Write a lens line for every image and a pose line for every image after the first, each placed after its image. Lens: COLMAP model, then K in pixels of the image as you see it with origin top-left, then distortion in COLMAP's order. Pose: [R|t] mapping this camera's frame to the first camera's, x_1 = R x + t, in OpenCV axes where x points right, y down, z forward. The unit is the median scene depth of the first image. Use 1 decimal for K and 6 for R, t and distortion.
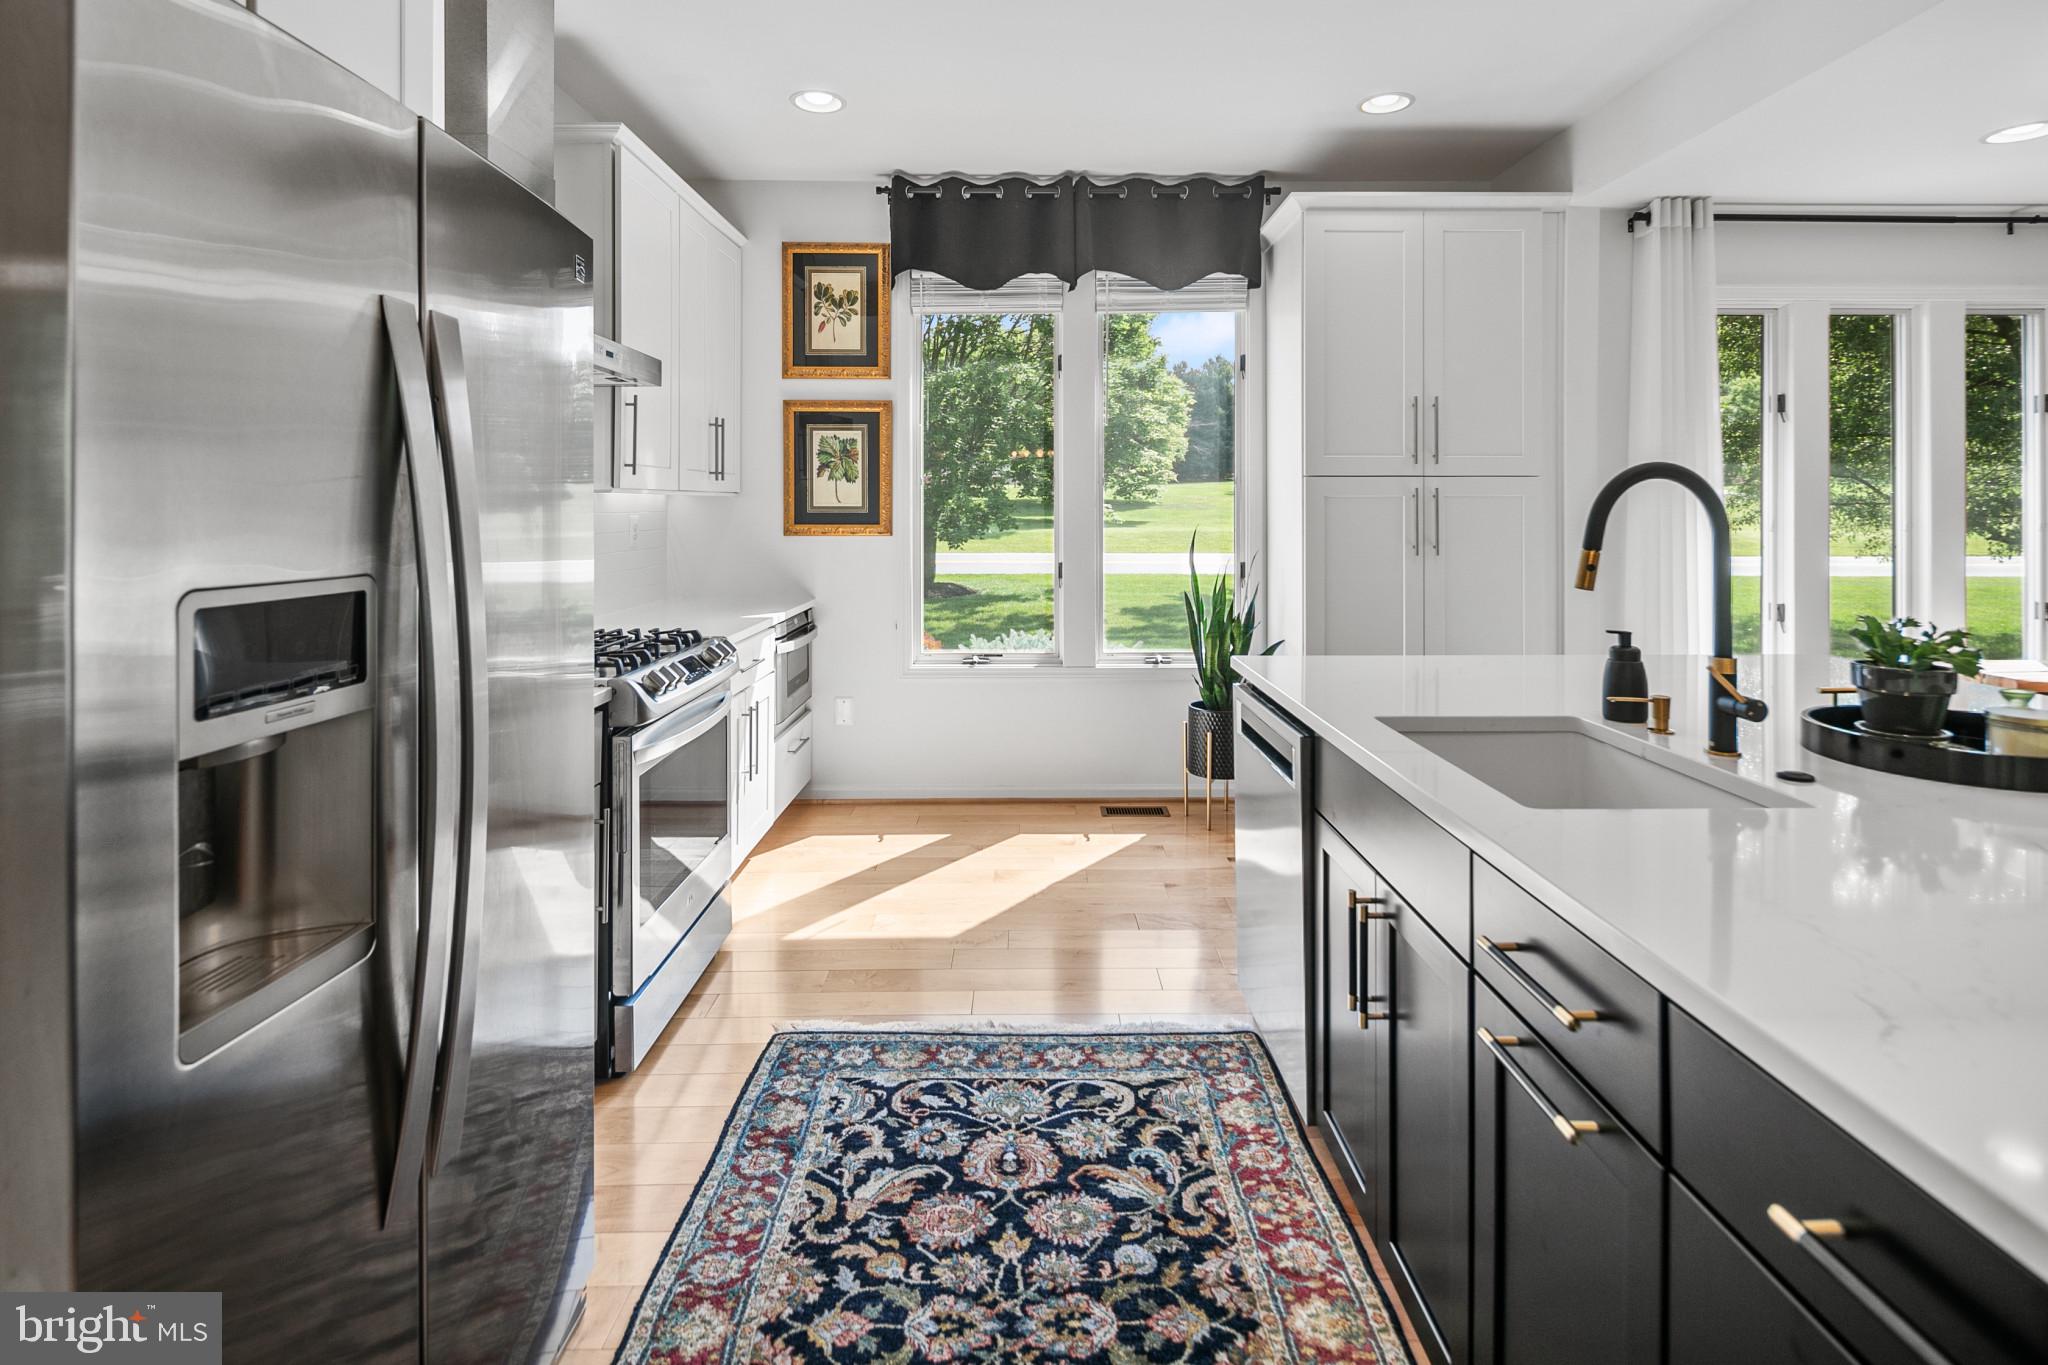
lens RADIAL K [[992.7, 0, 1027.4], [0, 992.7, 477.6], [0, 0, 1]] dist [-0.003334, -0.000453]
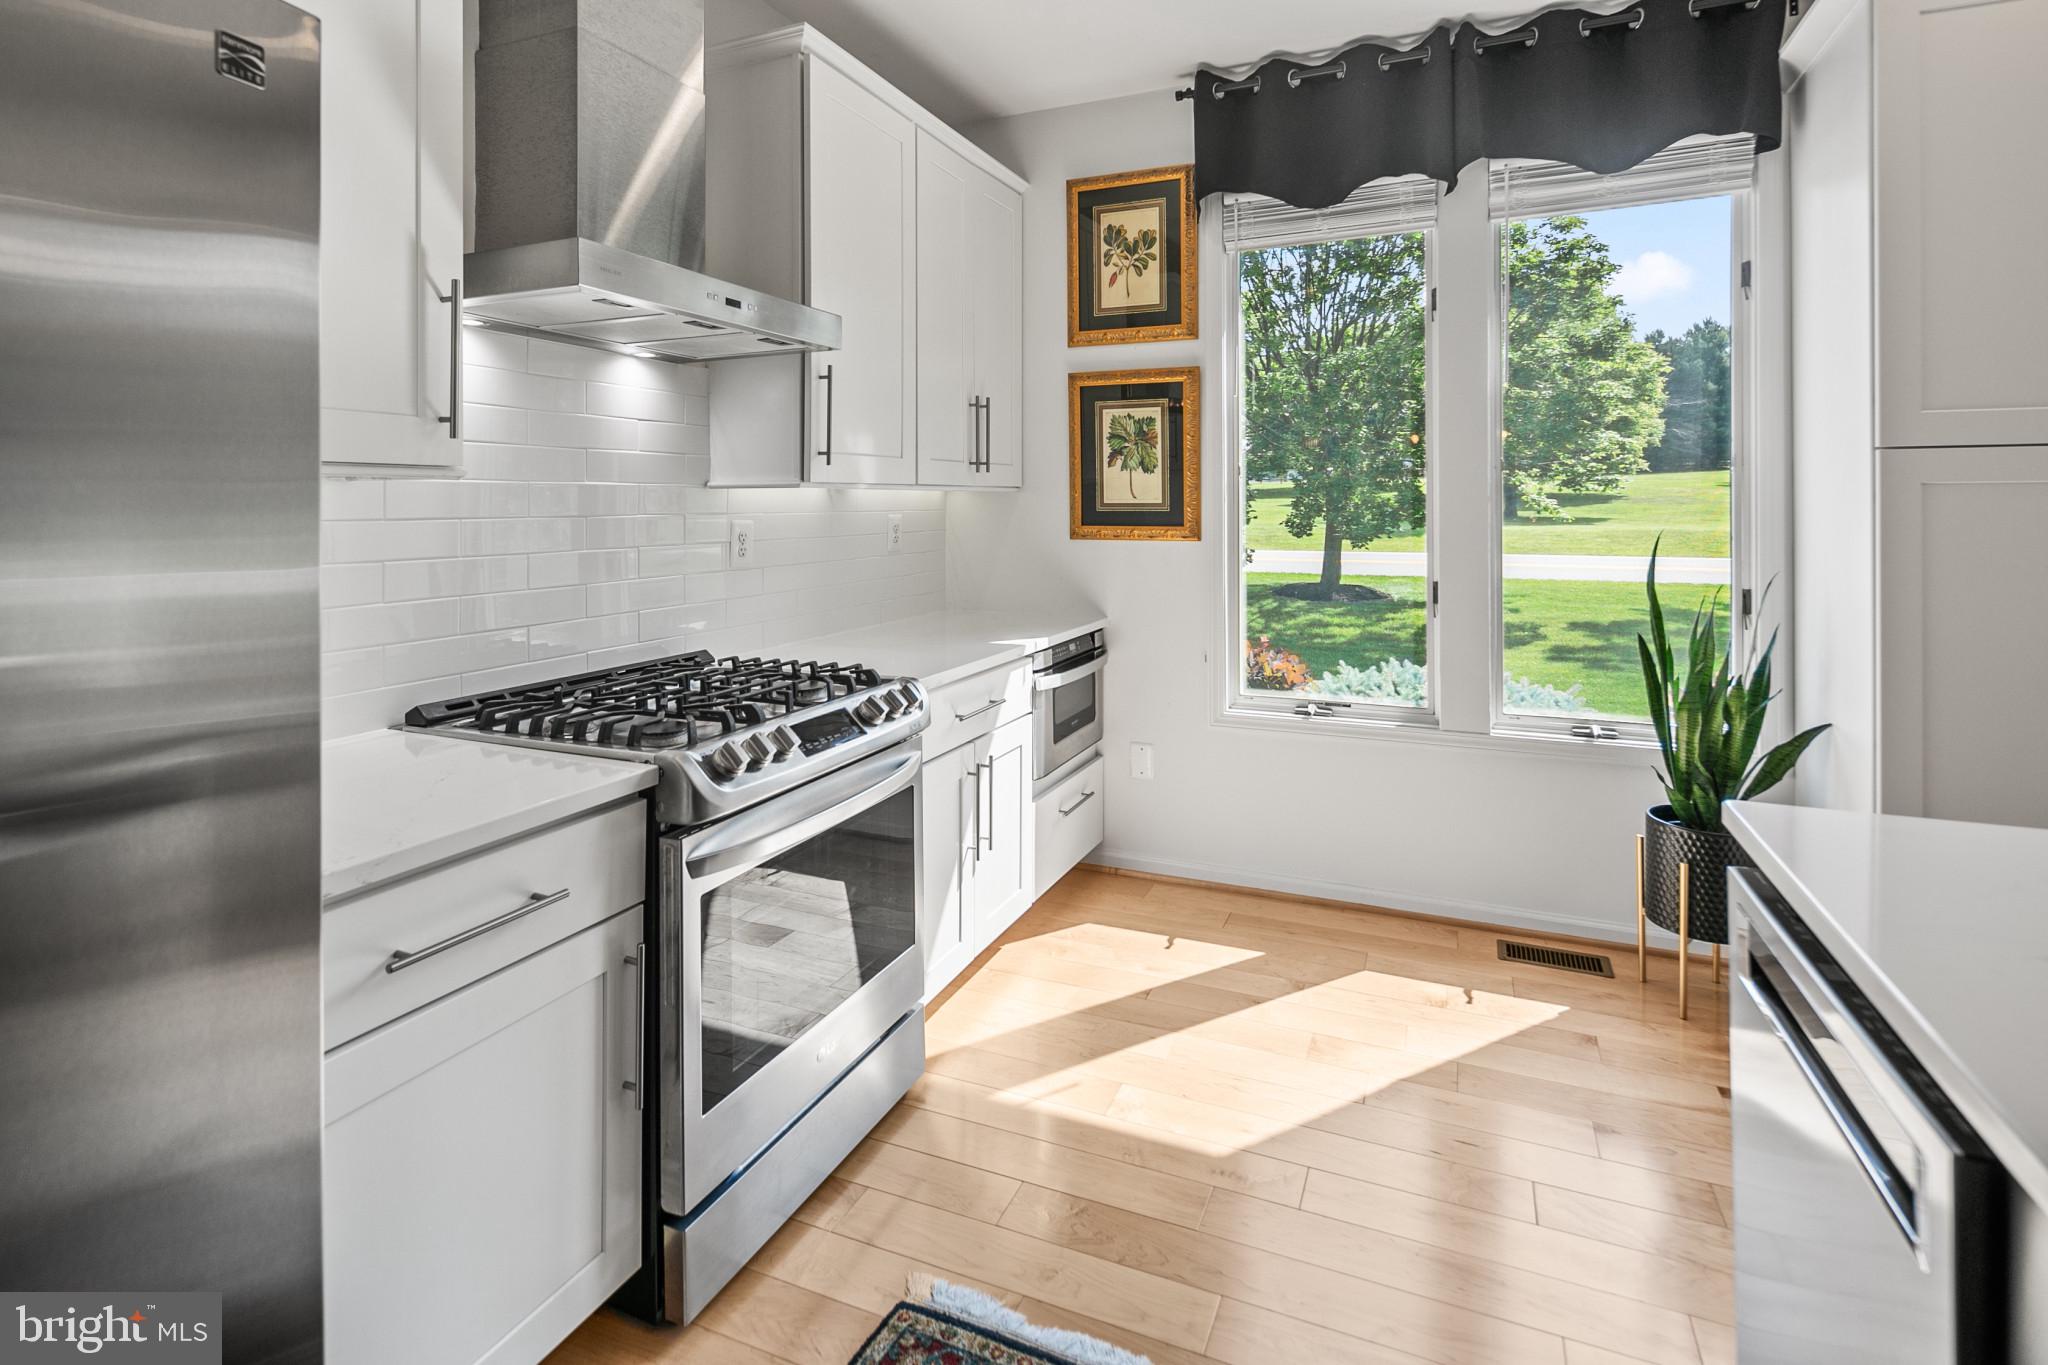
lens RADIAL K [[995.9, 0, 1025.4], [0, 995.9, 493.6], [0, 0, 1]] dist [0.009997, -0.010777]
pose [[0.917282, -0.006680, -0.398182, 0.048334], [0.014954, 0.999732, 0.017677, 0.005887], [0.397957, -0.022169, 0.917136, 0.231741]]
